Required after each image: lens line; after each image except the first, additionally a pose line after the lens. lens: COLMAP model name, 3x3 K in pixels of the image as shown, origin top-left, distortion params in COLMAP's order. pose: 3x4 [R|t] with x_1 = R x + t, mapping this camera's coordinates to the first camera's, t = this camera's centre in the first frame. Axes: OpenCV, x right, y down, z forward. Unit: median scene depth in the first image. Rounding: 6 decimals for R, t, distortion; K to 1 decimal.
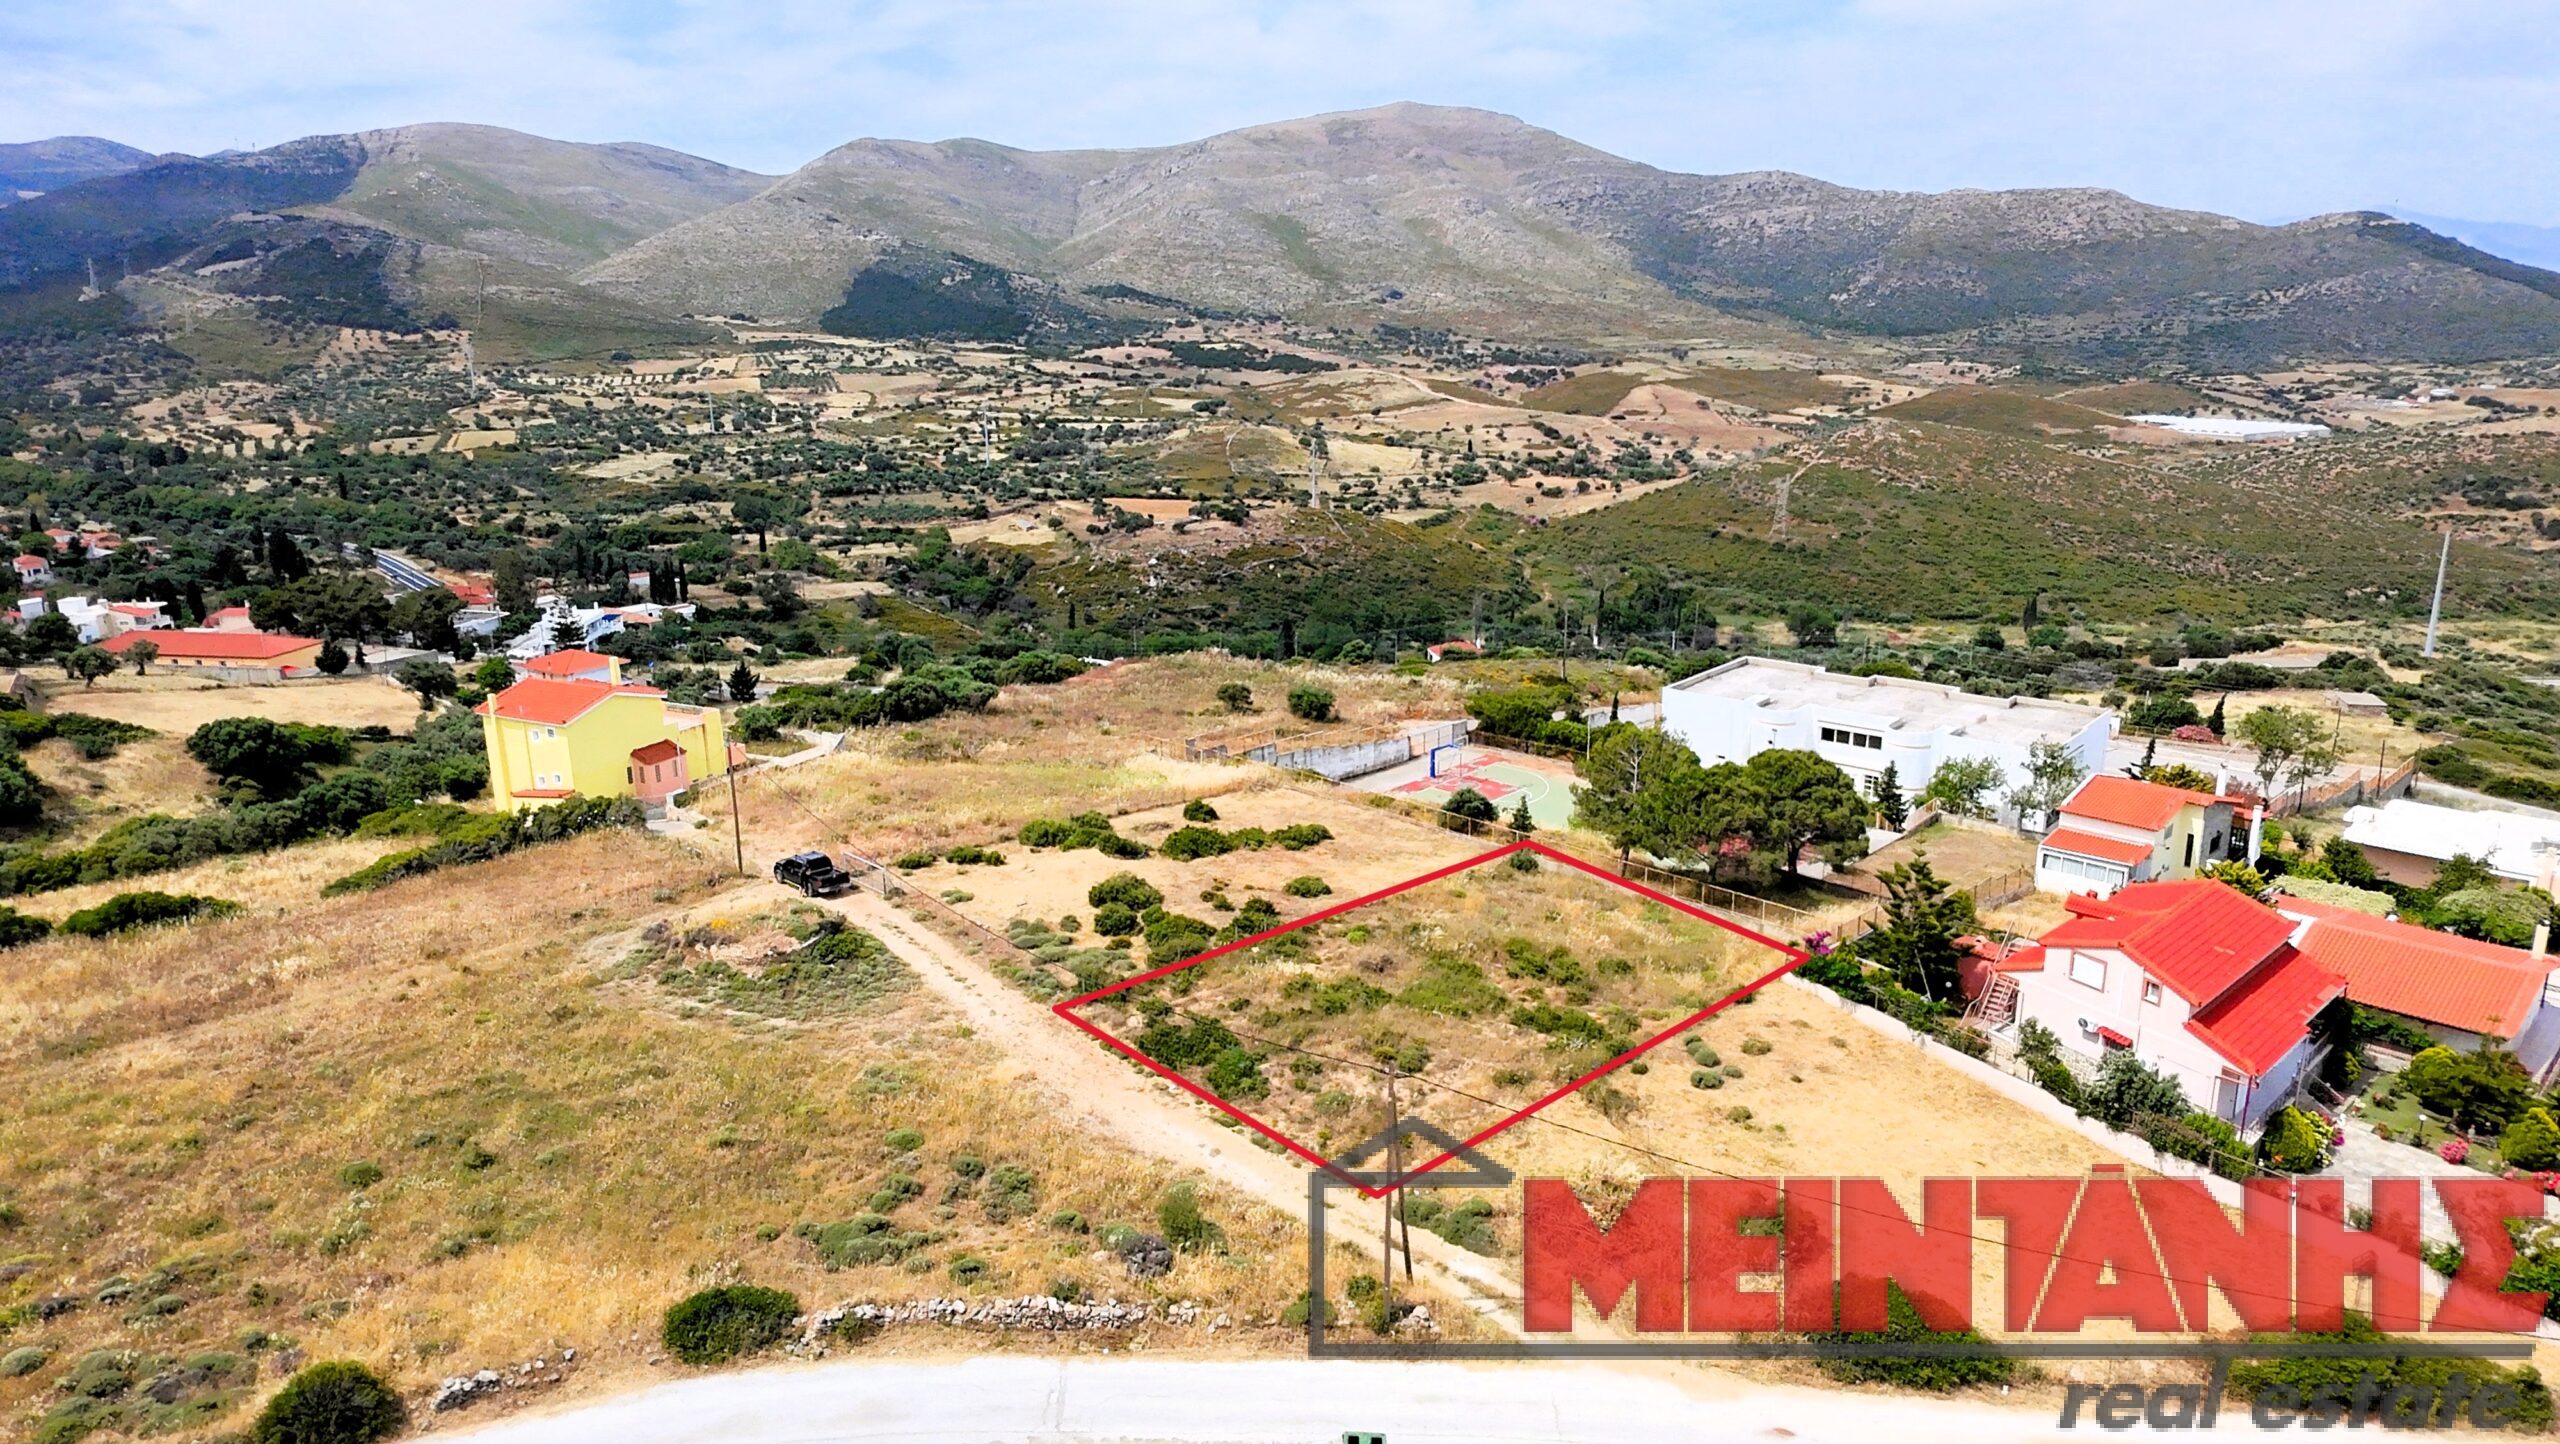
lens RADIAL K [[1648.2, 0, 1299.2], [0, 1648.2, 715.0], [0, 0, 1]] dist [0.007828, 0.003665]
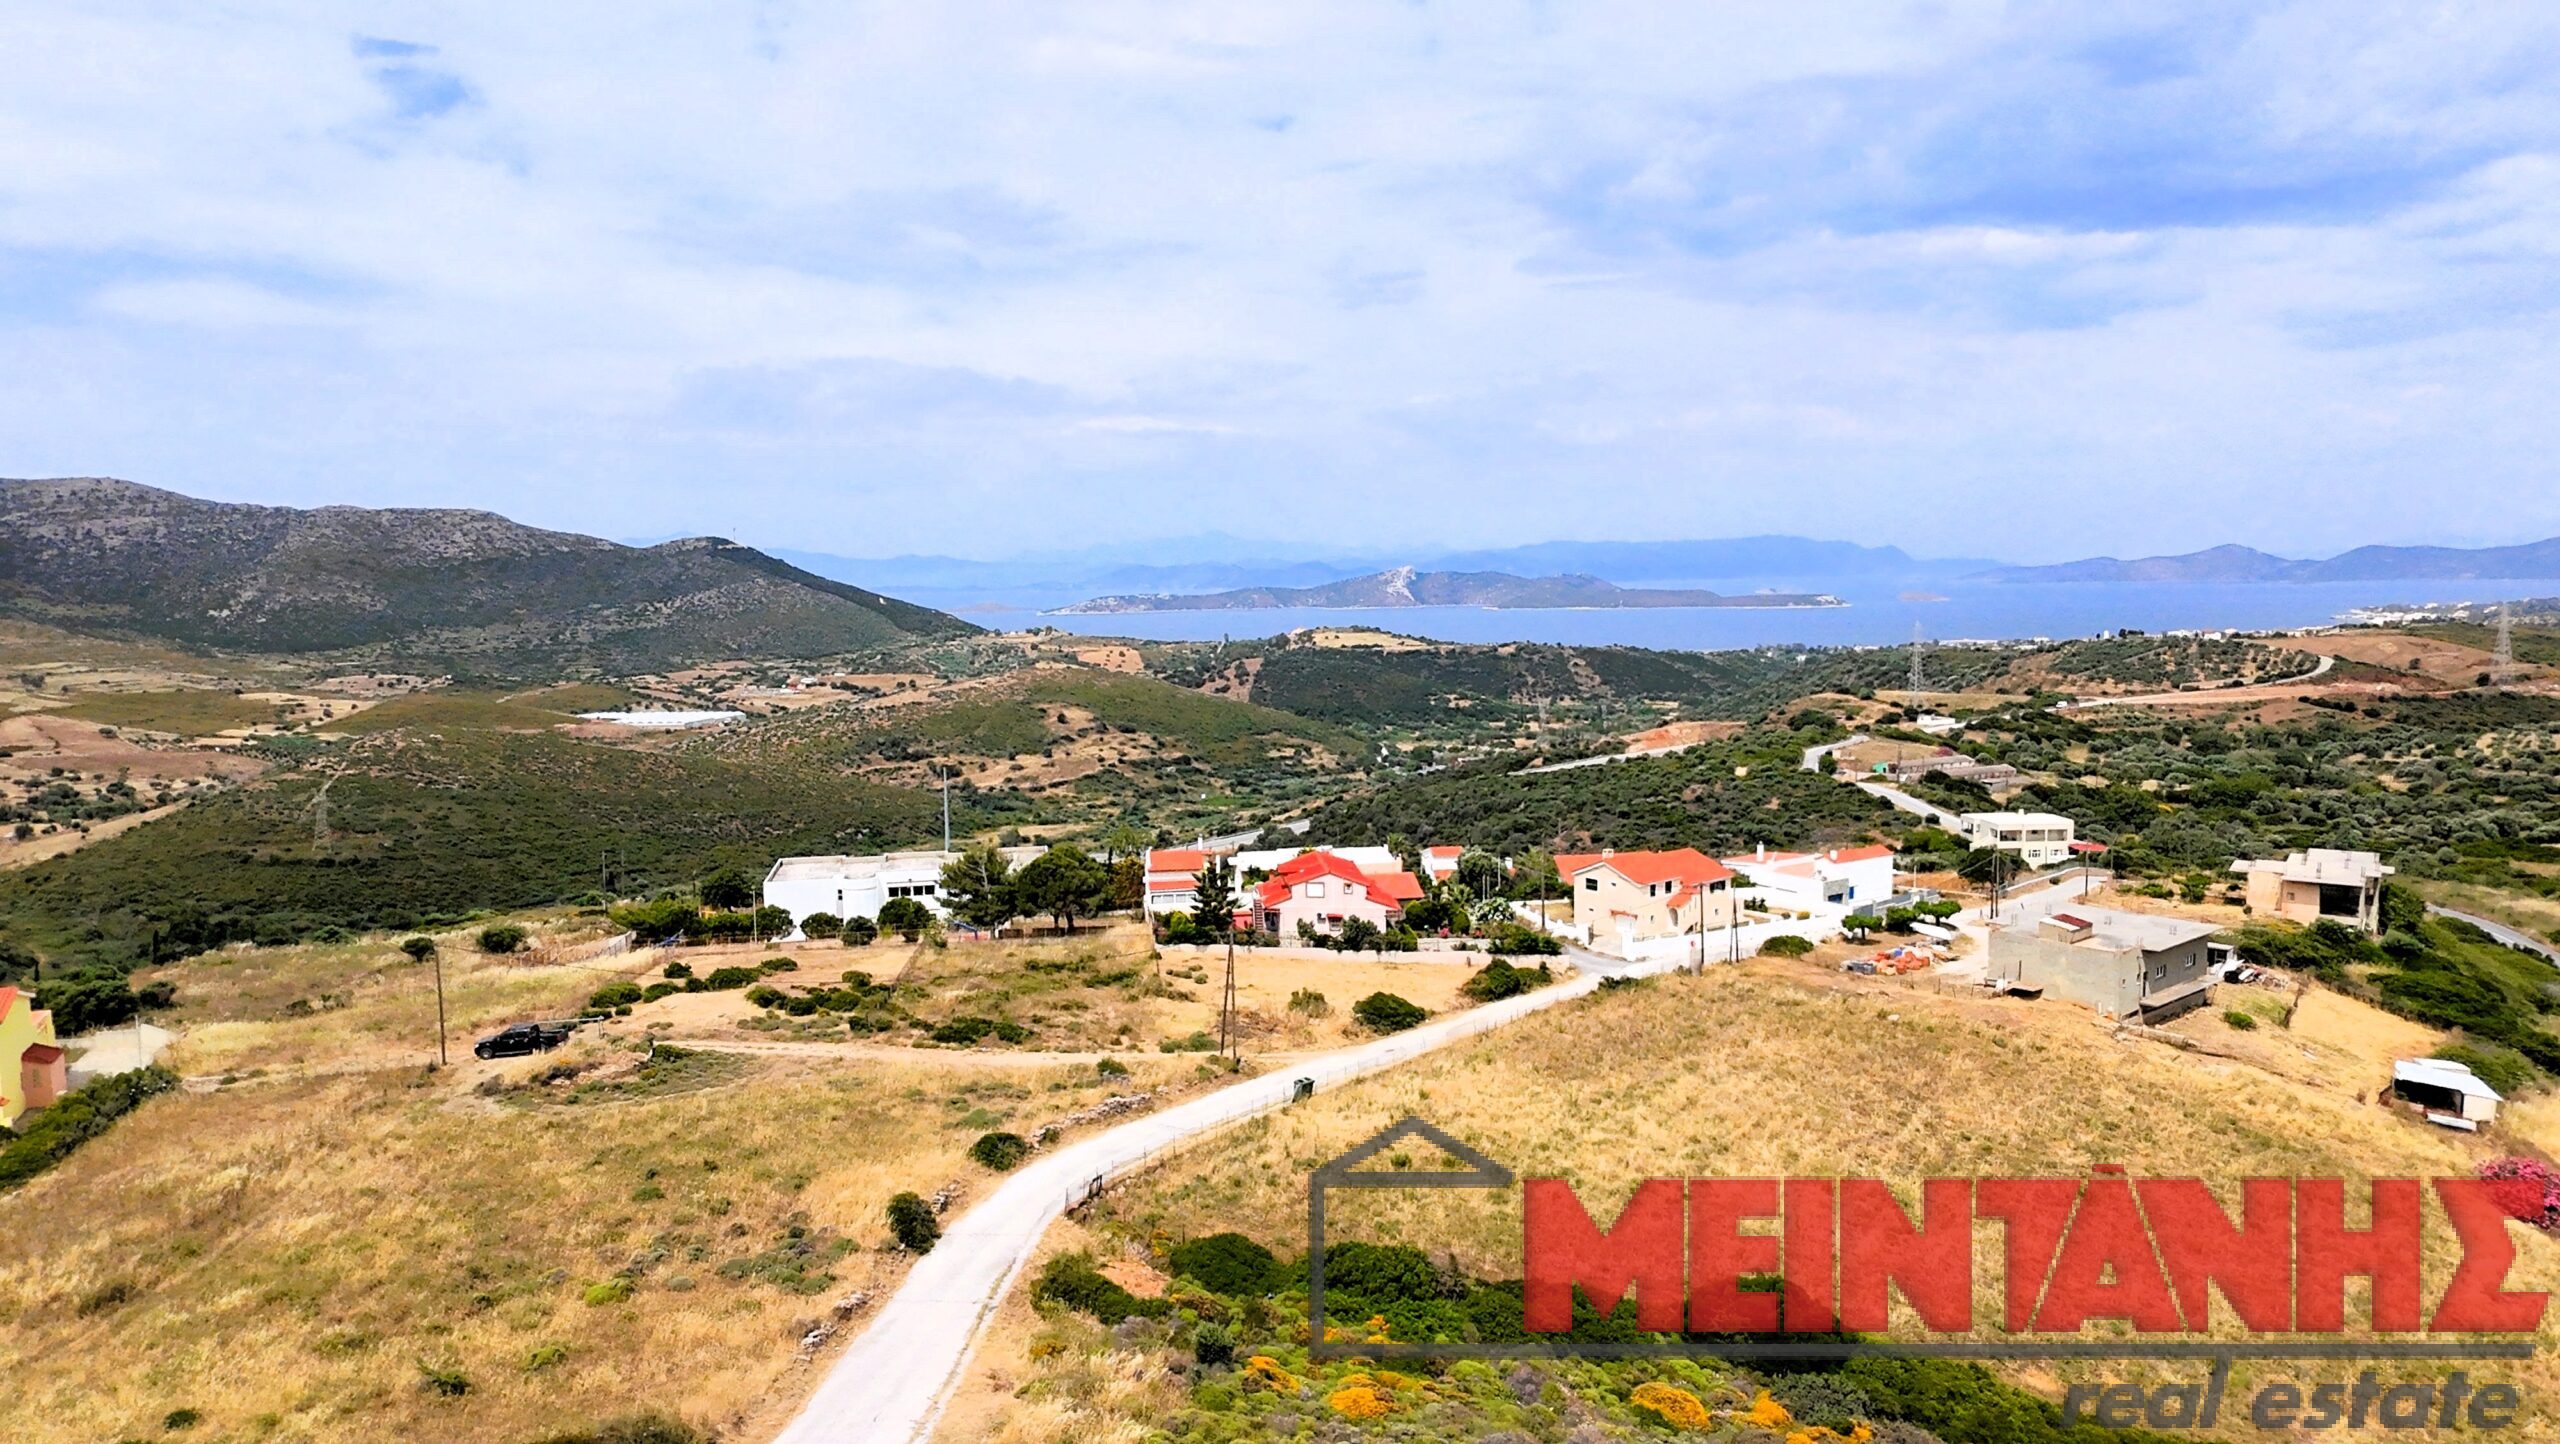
lens RADIAL K [[1657.0, 0, 1299.3], [0, 1657.0, 710.9], [0, 0, 1]] dist [0.003982, 0.004212]
pose [[0.607838, -0.064099, 0.791470, -0.252847], [0.211037, 0.973931, -0.083197, 0.022830], [-0.765504, 0.217599, 0.605520, -0.063407]]
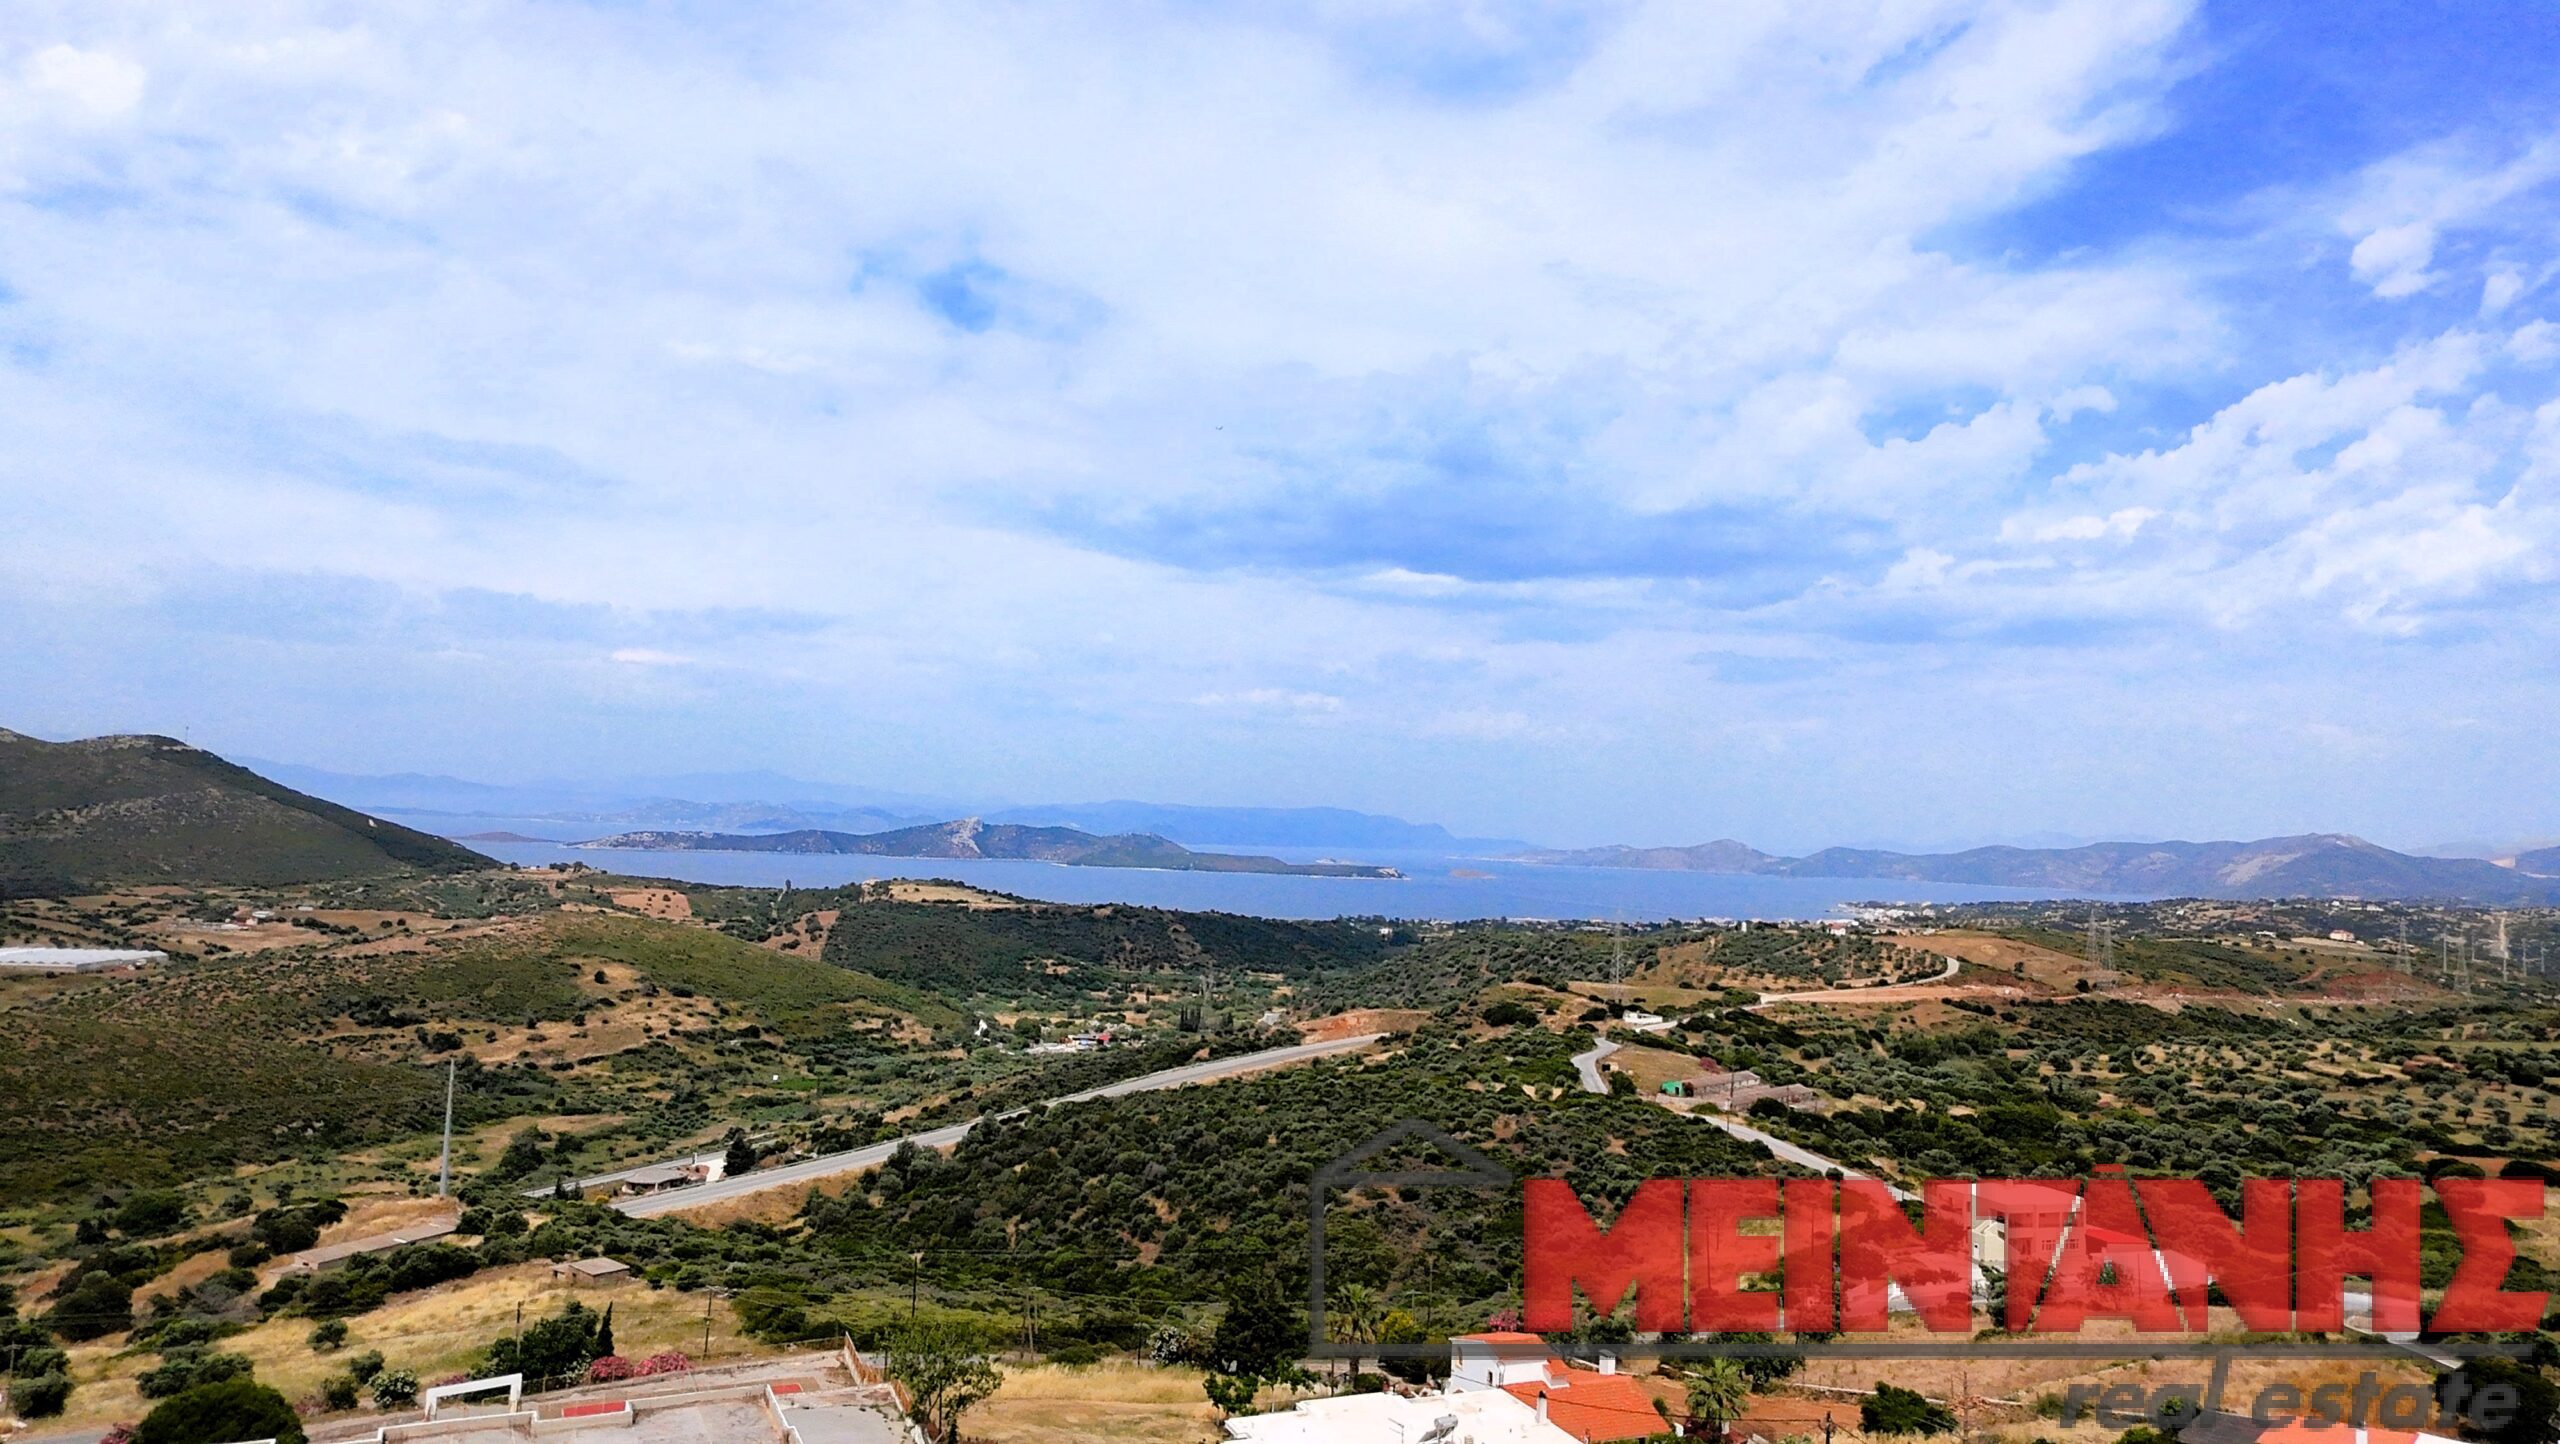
lens RADIAL K [[1633.7, 0, 1315.6], [0, 1633.7, 708.8], [0, 0, 1]] dist [-0.009828, 0.001598]
pose [[0.364409, 0.097891, 0.926079, -0.043863], [0.195415, 0.964280, -0.178824, -0.049244], [-0.910505, 0.246135, 0.332263, 0.209066]]
